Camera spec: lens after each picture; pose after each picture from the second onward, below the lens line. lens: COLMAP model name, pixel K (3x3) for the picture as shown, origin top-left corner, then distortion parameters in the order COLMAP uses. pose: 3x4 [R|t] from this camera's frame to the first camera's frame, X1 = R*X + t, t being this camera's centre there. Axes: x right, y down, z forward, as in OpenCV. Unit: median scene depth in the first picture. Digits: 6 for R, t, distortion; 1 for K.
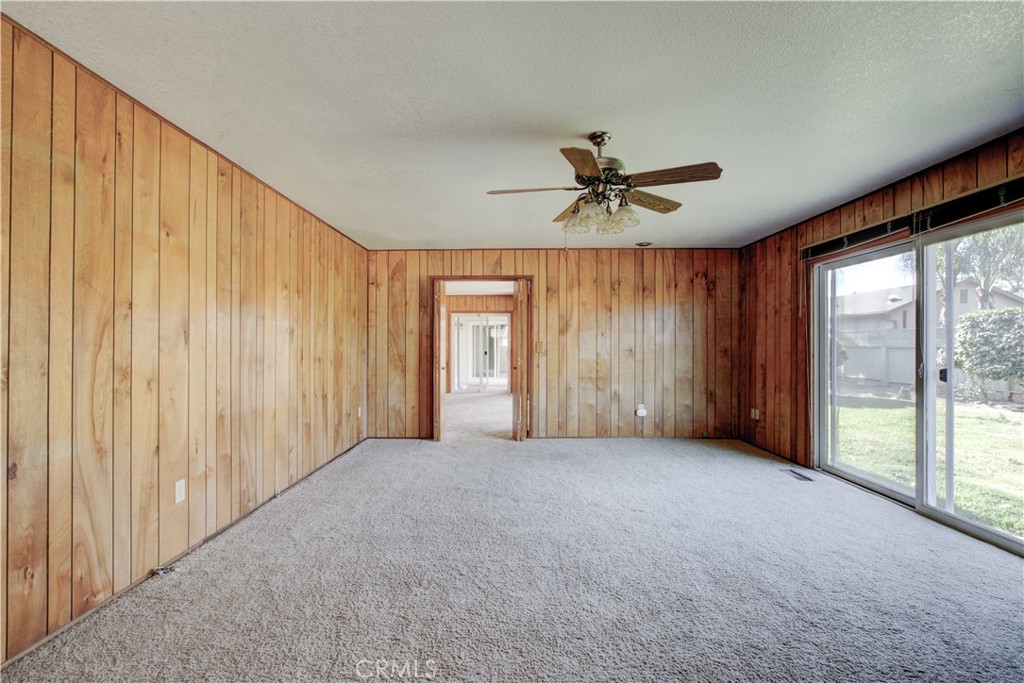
lens RADIAL K [[472.4, 0, 508.5], [0, 472.4, 342.7], [0, 0, 1]] dist [-0.011042, 0.005544]
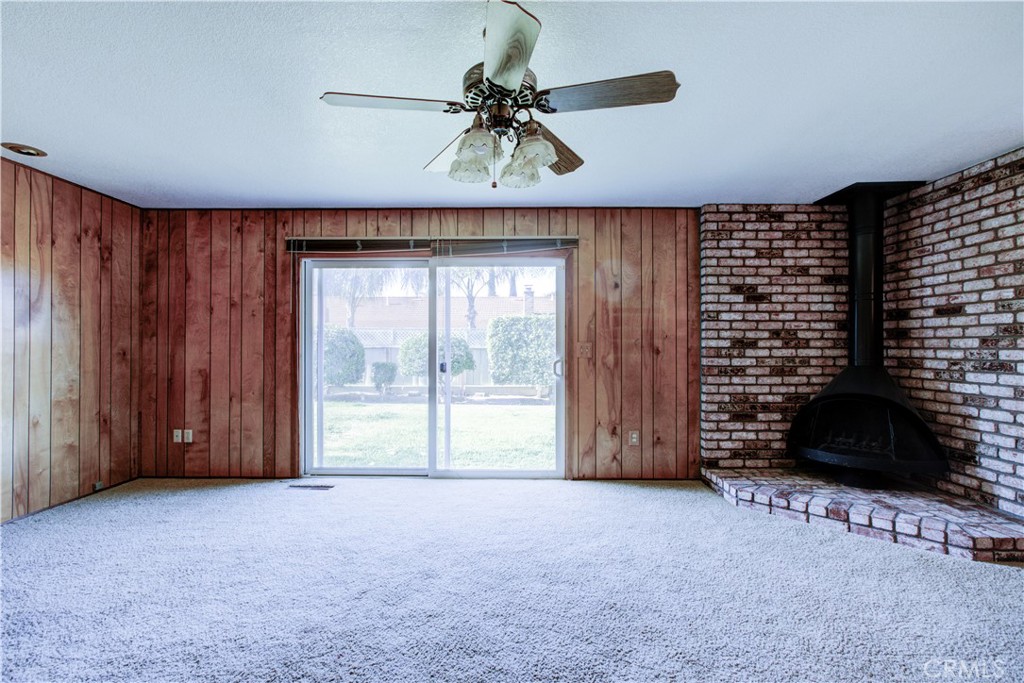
lens RADIAL K [[472.4, 0, 508.8], [0, 472.4, 341.5], [0, 0, 1]] dist [-0.011042, 0.005544]
pose [[-0.001034, 0.008269, 0.999965, -0.217858], [-0.004110, 0.999957, -0.008273, 0.003335], [-0.999991, -0.004118, -0.001000, 0.446638]]
